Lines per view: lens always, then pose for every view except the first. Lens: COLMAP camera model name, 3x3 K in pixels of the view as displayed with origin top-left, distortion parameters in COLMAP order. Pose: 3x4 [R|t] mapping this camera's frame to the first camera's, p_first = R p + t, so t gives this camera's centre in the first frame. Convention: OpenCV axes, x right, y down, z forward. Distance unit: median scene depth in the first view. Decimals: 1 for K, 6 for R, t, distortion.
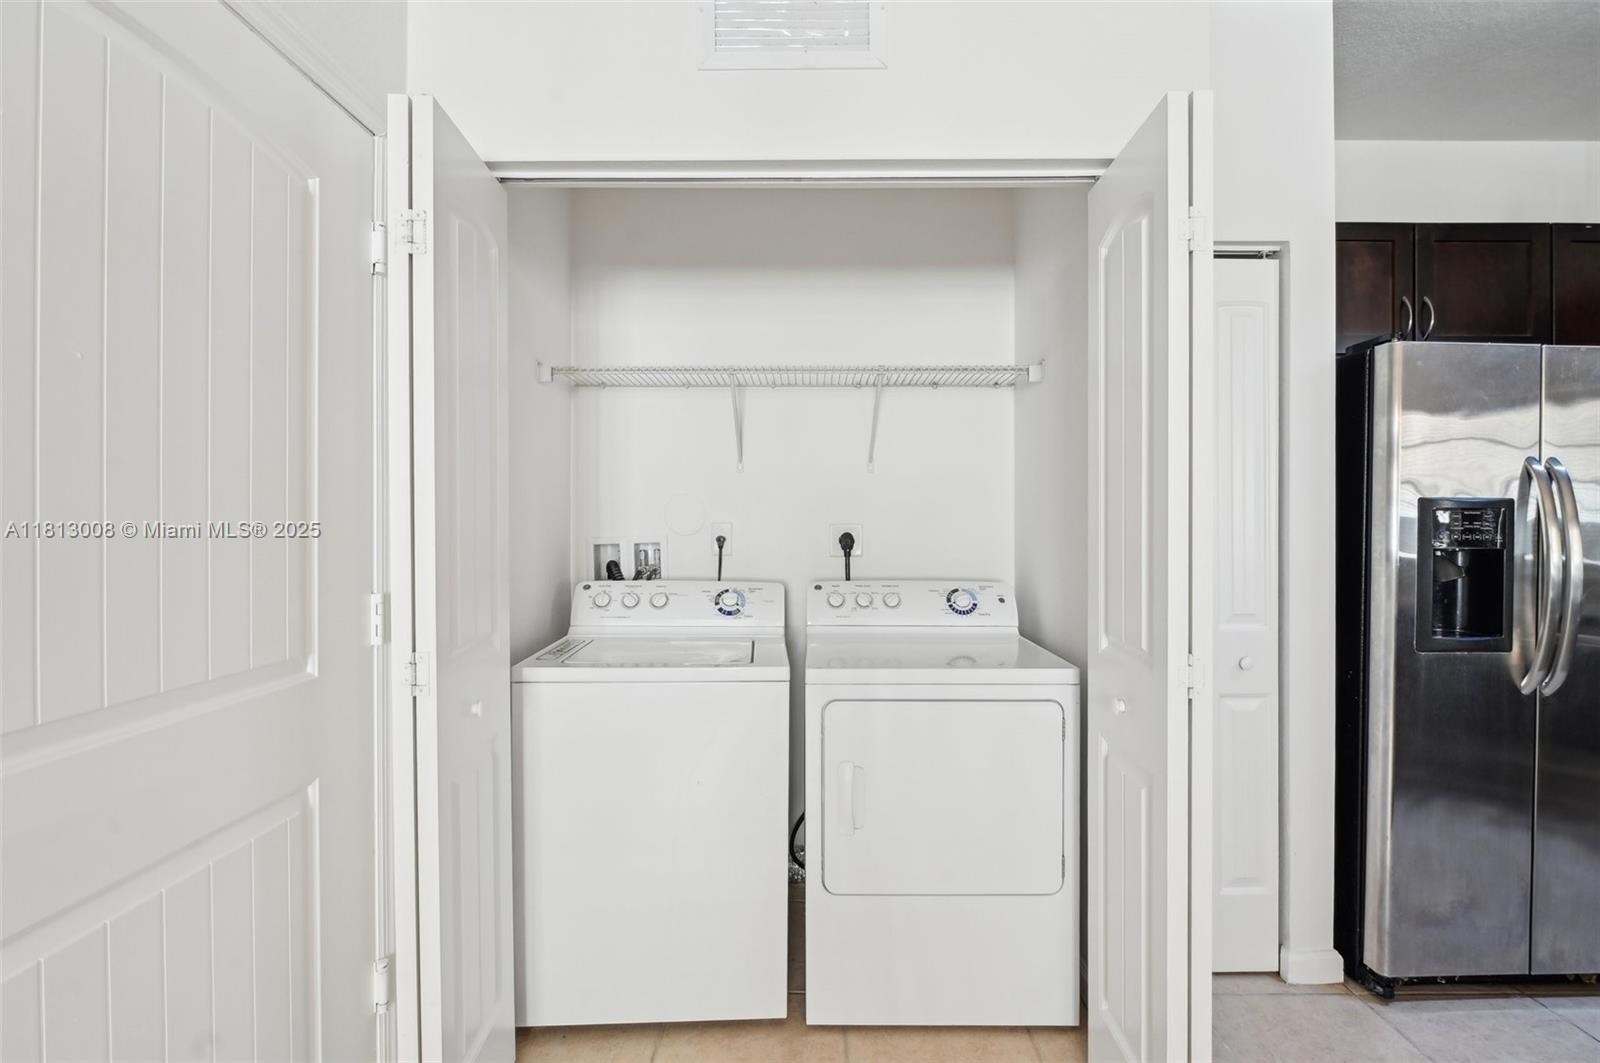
lens RADIAL K [[714.9, 0, 793.8], [0, 714.9, 524.7], [0, 0, 1]] dist [-0.007426, 0.000168]
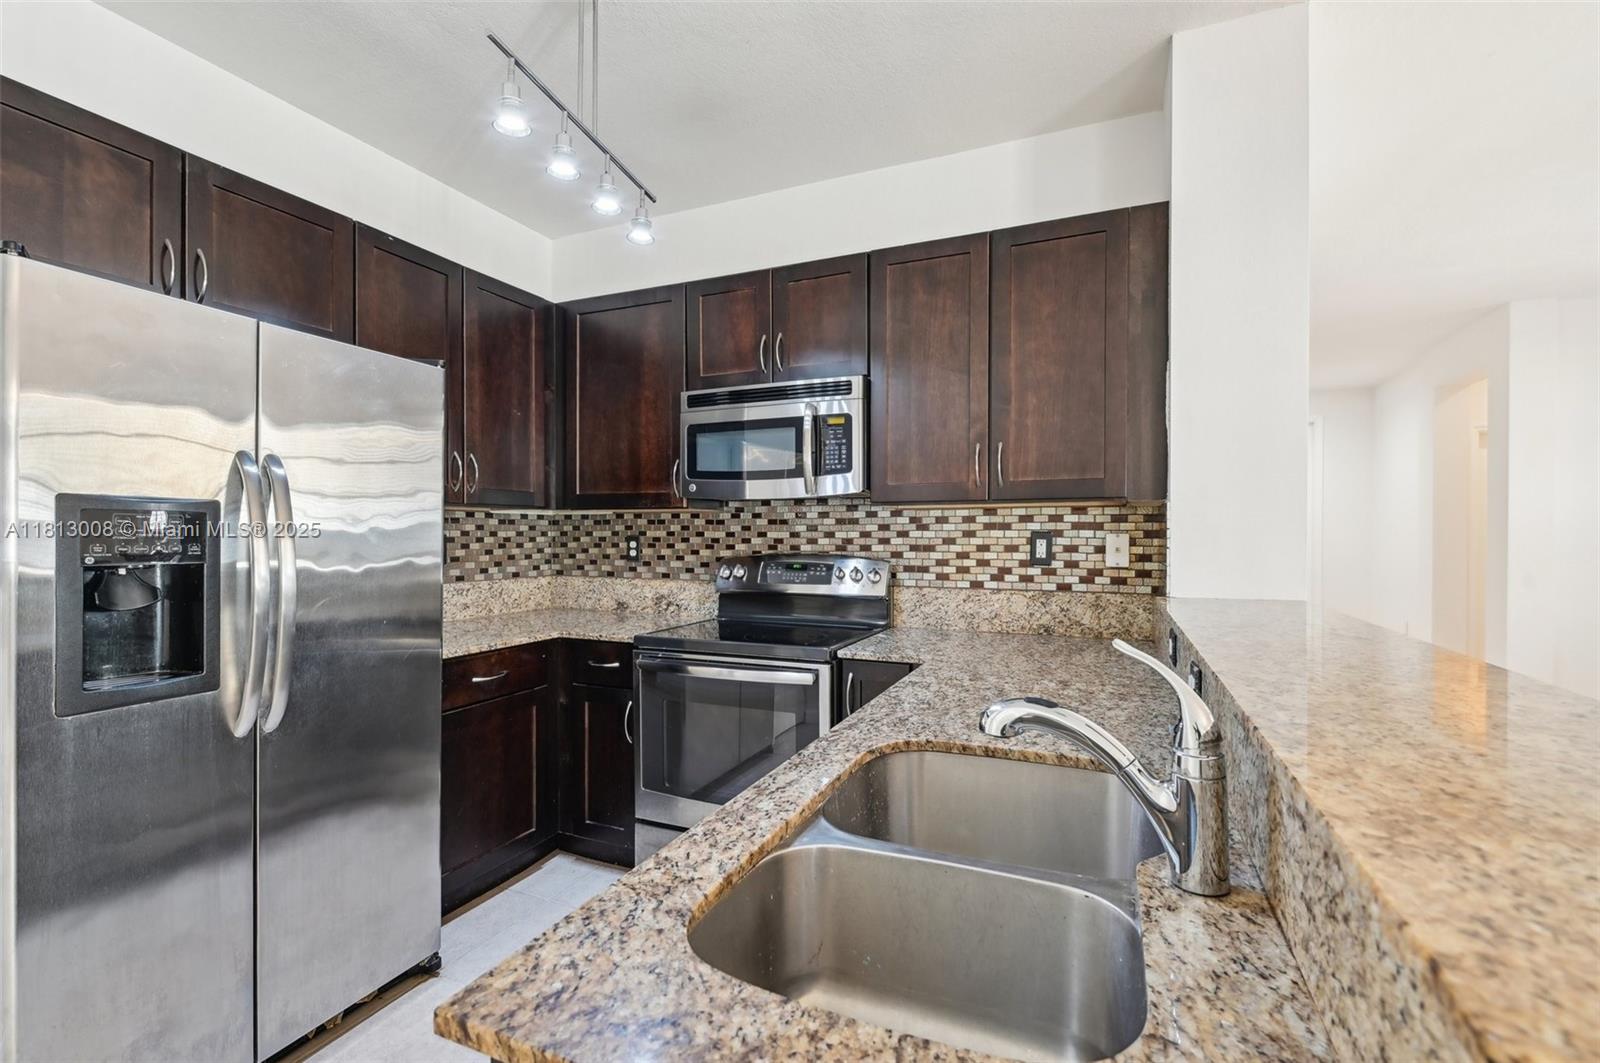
lens RADIAL K [[703.4, 0, 804.5], [0, 703.4, 542.5], [0, 0, 1]] dist [-0.002926, -0.001360]
pose [[0.384499, -0.012489, 0.923041, 0.525858], [-0.000924, 0.999903, 0.013914, -0.001015], [-0.923125, -0.006203, 0.384450, 0.075170]]
